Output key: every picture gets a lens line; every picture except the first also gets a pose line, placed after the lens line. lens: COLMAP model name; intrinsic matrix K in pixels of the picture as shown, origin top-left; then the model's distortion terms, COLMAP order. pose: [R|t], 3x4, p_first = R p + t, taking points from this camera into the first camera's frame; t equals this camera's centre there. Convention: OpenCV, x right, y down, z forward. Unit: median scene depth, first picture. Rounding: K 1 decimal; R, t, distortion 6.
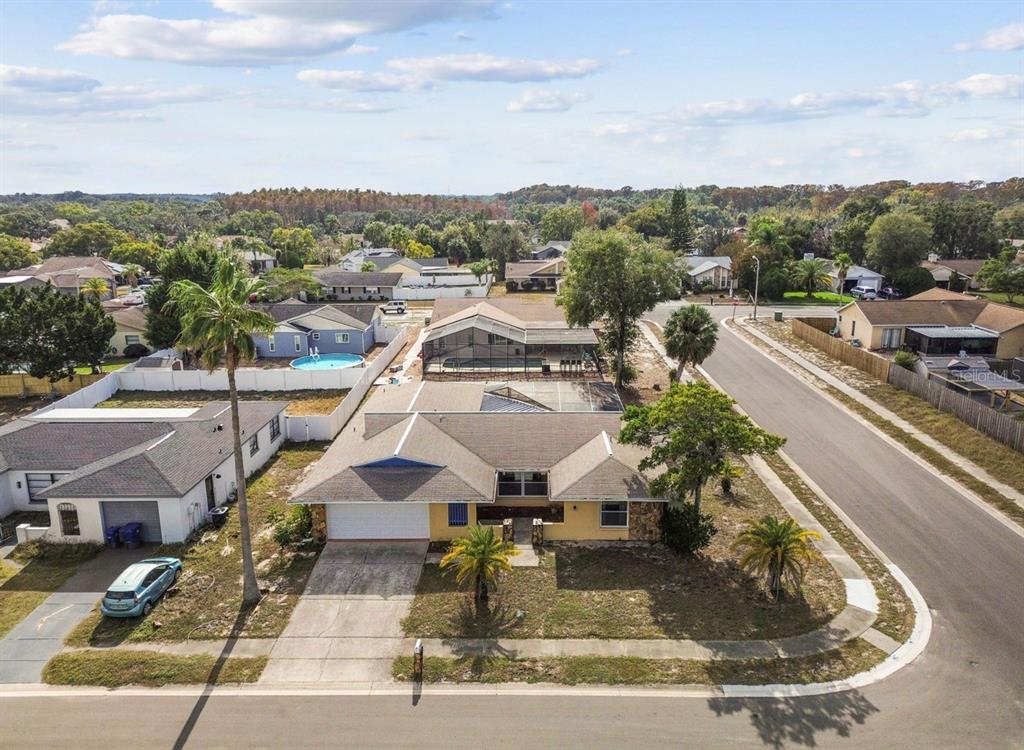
lens RADIAL K [[718.3, 0, 509.6], [0, 718.3, 375.7], [0, 0, 1]] dist [0.068073, -0.067813]
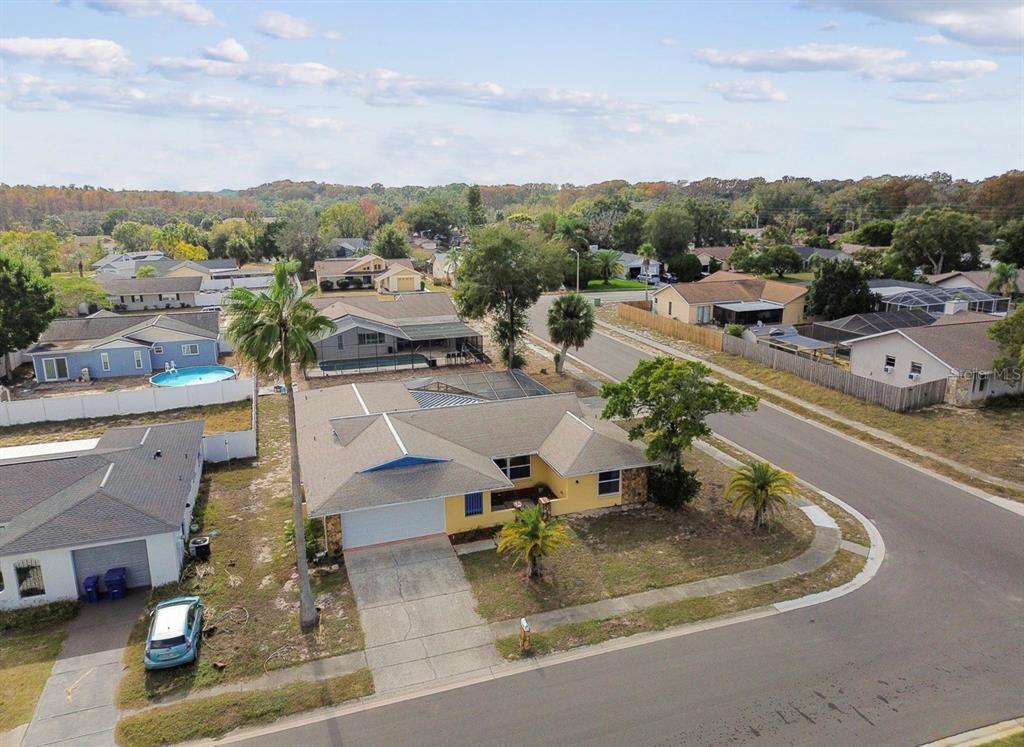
lens RADIAL K [[718.3, 0, 509.6], [0, 718.3, 374.2], [0, 0, 1]] dist [0.068073, -0.067813]
pose [[0.939634, -0.087099, 0.330912, -0.342734], [0.086356, 0.996120, 0.016976, -0.005093], [-0.331106, 0.012625, 0.943509, 0.011532]]
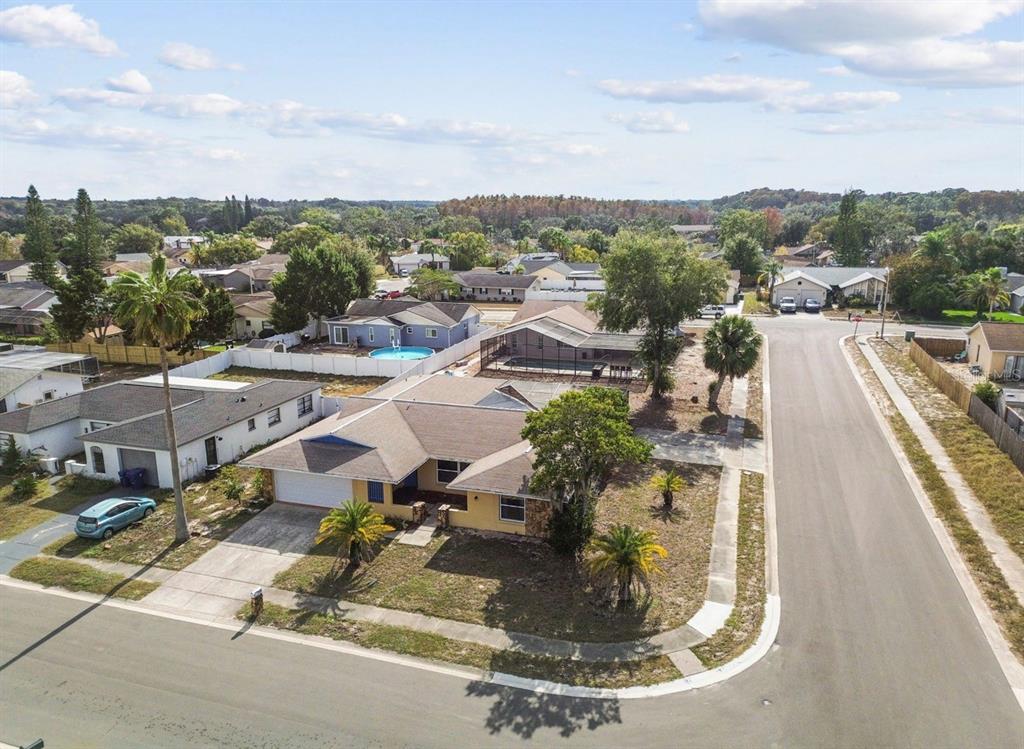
lens RADIAL K [[711.1, 0, 513.4], [0, 711.1, 397.6], [0, 0, 1]] dist [0.068559, -0.069808]
pose [[0.956381, 0.079068, -0.281218, 0.416901], [-0.072381, 0.996794, 0.034105, -0.002624], [0.283013, -0.012262, 0.959038, 0.019032]]
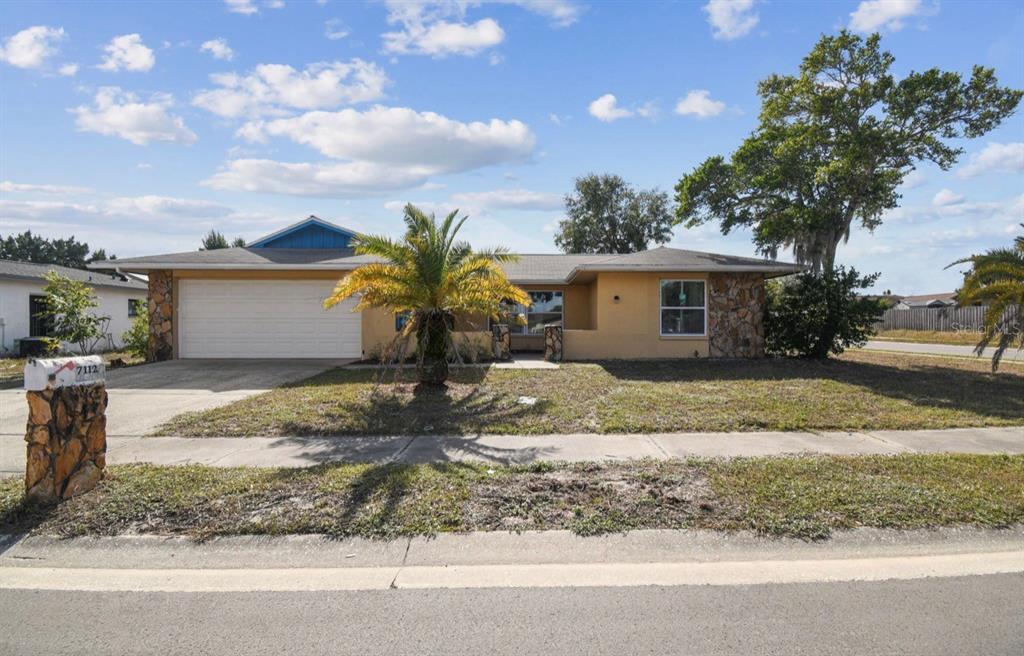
lens RADIAL K [[467.3, 0, 530.2], [0, 467.3, 329.2], [0, 0, 1]] dist [0.000365, -0.000095]
pose [[0.999034, 0.009284, 0.042958, 0.004890], [0.001383, 0.970308, -0.241868, 0.293479], [-0.043928, 0.241694, 0.969358, 0.633800]]
